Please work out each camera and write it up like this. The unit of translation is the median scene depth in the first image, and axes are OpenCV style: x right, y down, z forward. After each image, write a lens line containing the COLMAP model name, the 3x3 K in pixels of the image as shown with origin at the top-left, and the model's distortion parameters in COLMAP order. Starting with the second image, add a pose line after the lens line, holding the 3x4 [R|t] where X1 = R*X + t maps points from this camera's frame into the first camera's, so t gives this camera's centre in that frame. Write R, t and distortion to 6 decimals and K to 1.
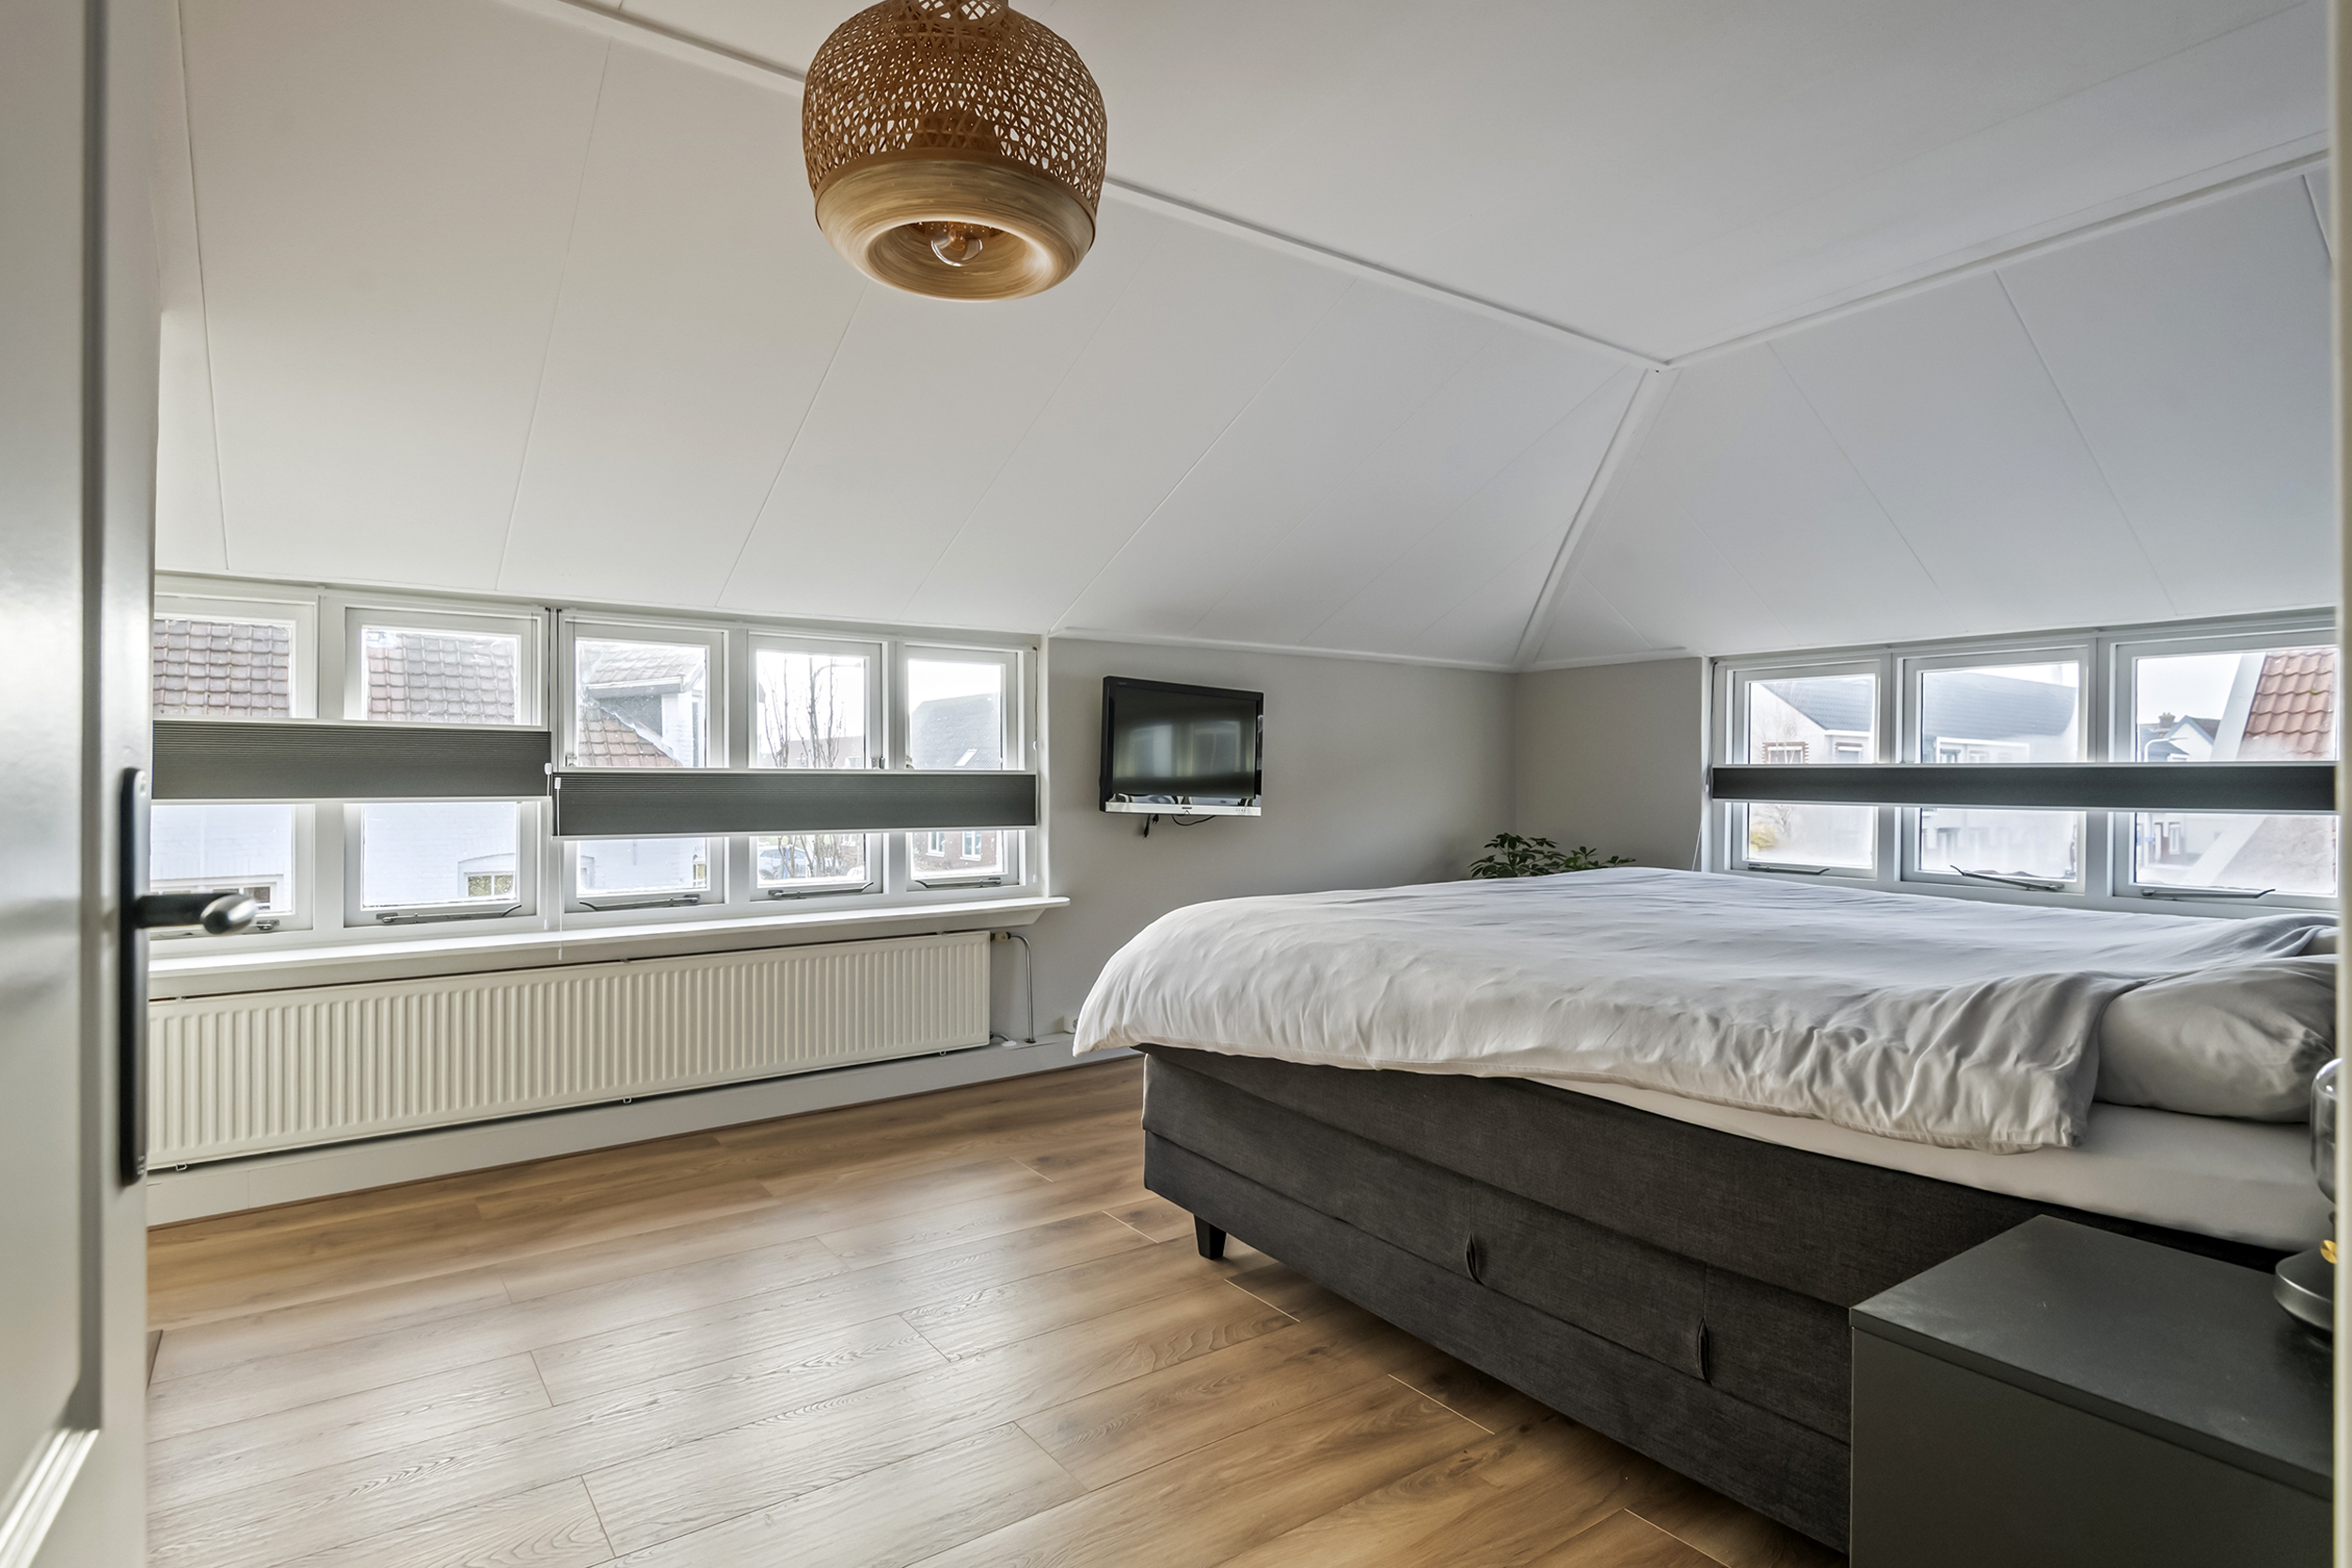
lens RADIAL K [[1220.7, 0, 1154.7], [0, 1220.7, 780.8], [0, 0, 1]] dist [0.023870, 0.000527]
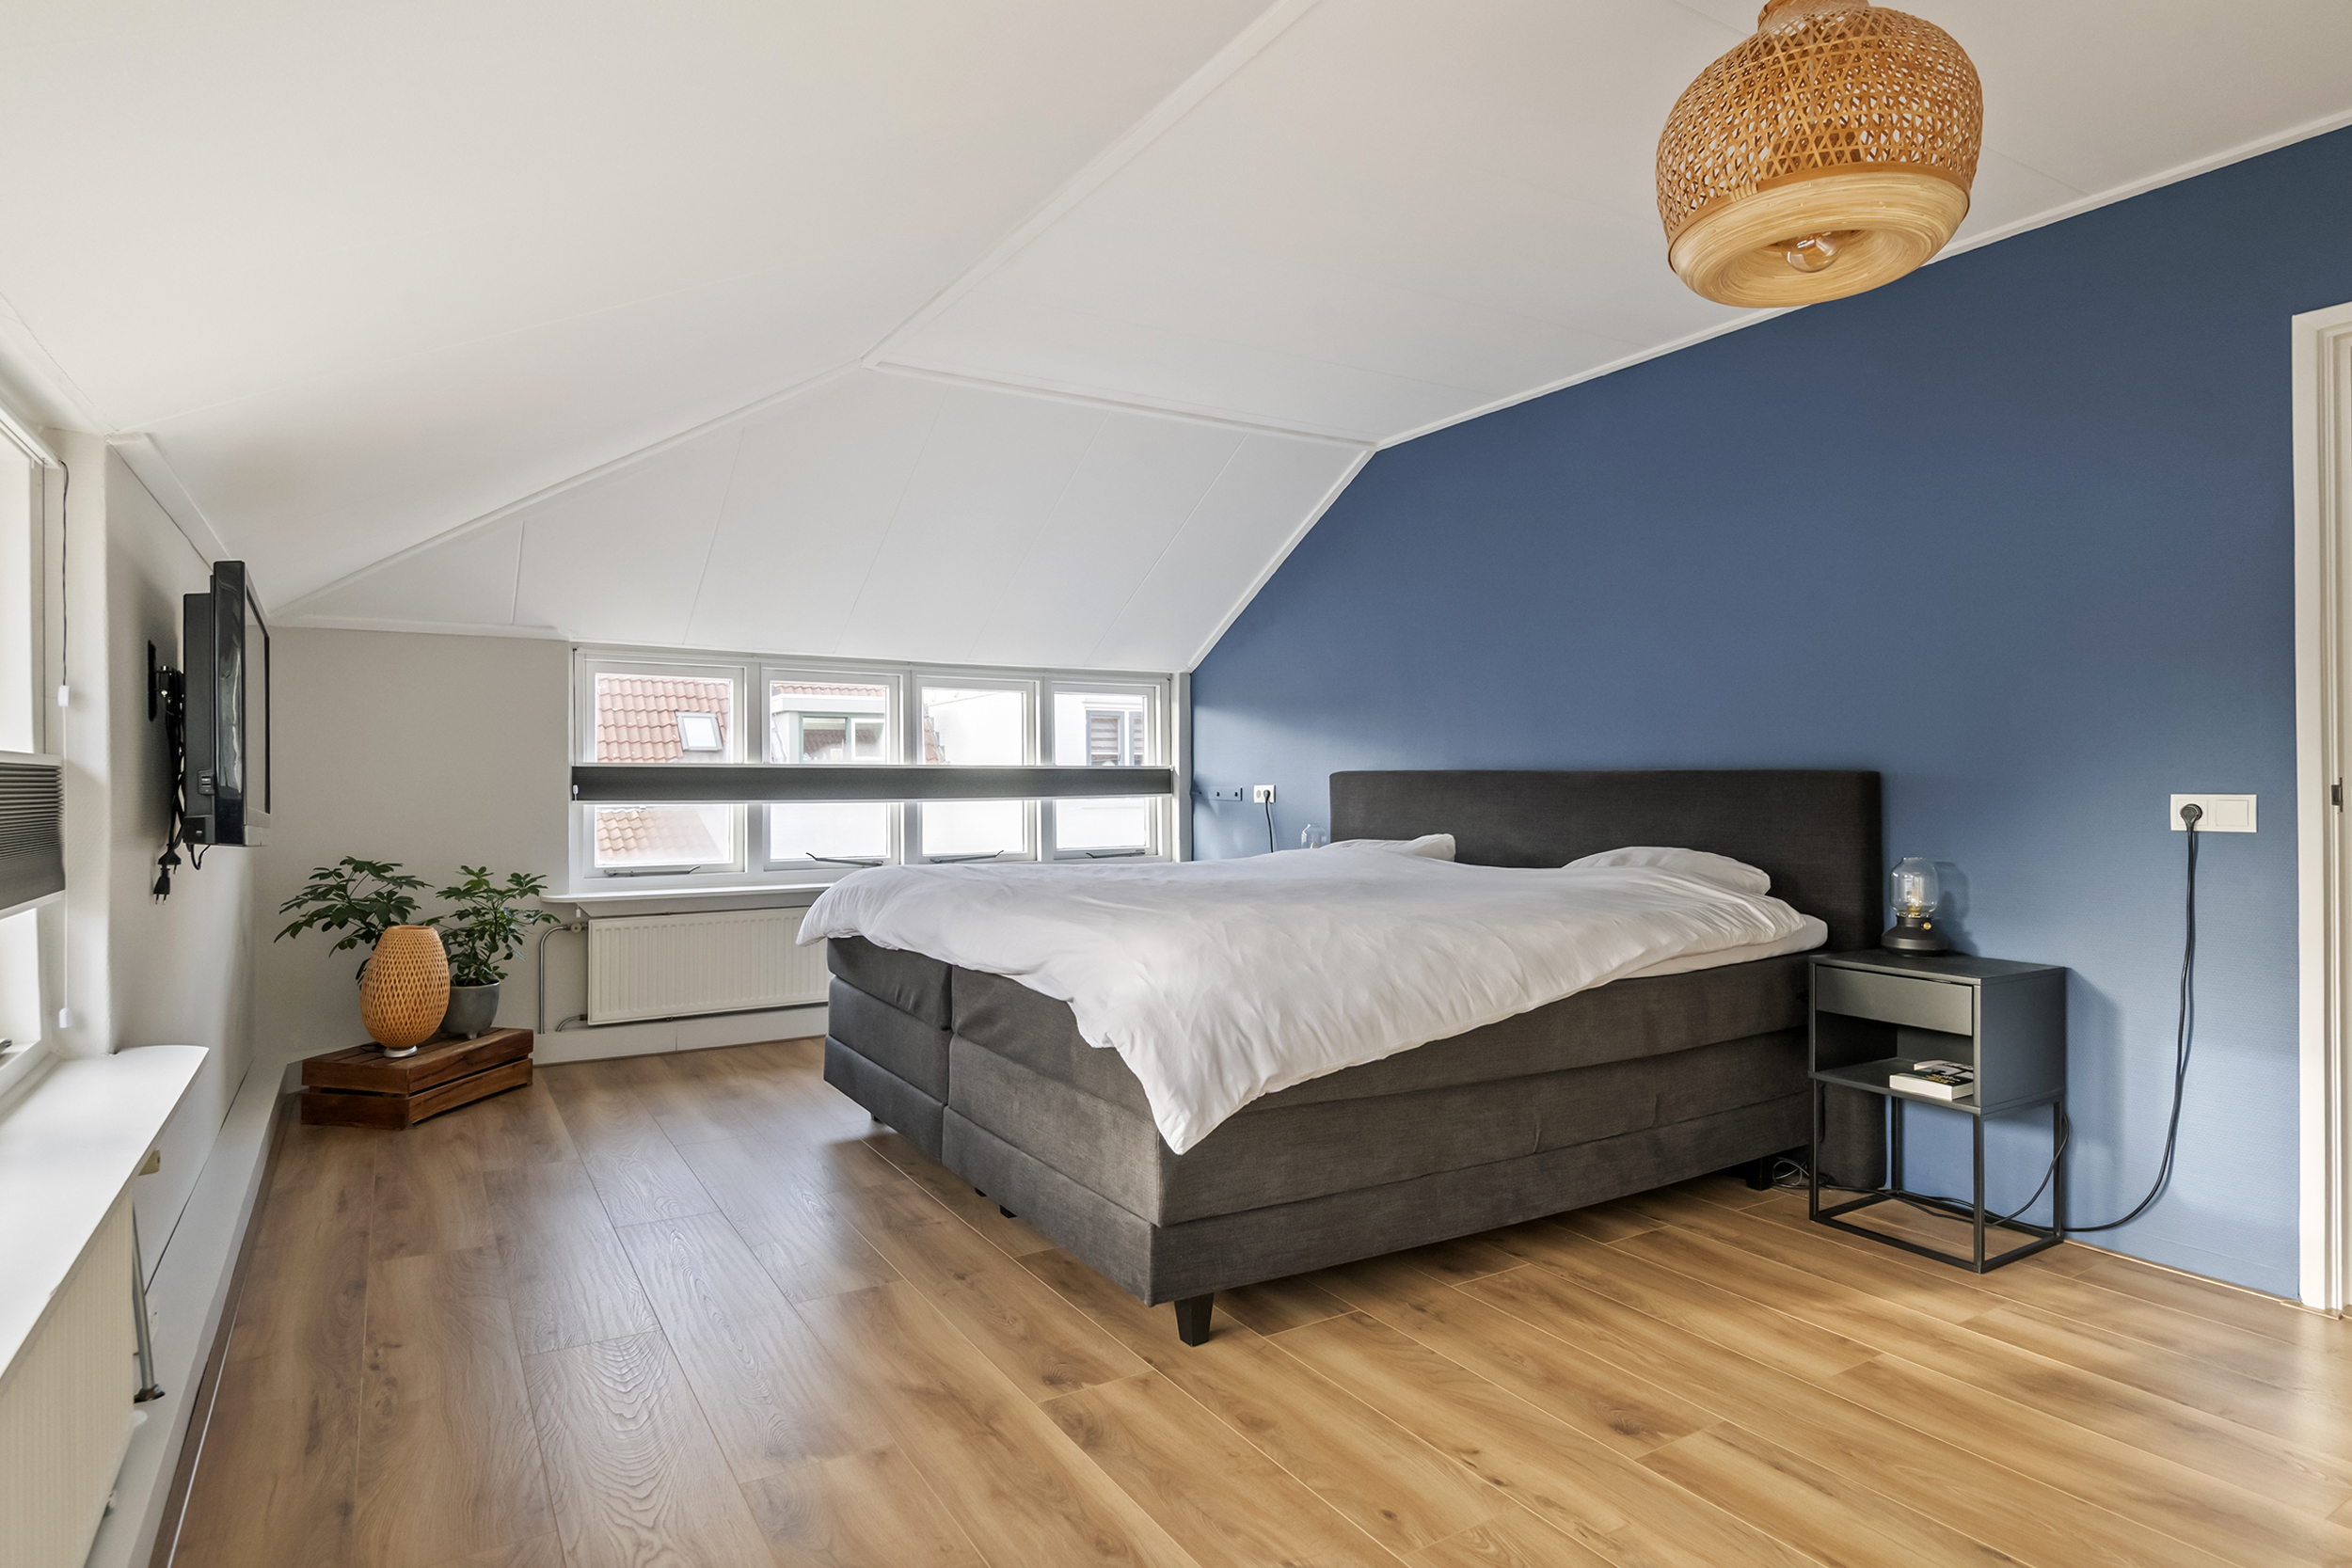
lens RADIAL K [[1254.7, 0, 1173.3], [0, 1254.7, 773.2], [0, 0, 1]] dist [0.026729, -0.000347]
pose [[0.051229, 0.003619, 0.998680, -0.667704], [0.005597, 0.999977, -0.003910, 0.000810], [-0.998671, 0.005790, 0.051208, 0.788089]]
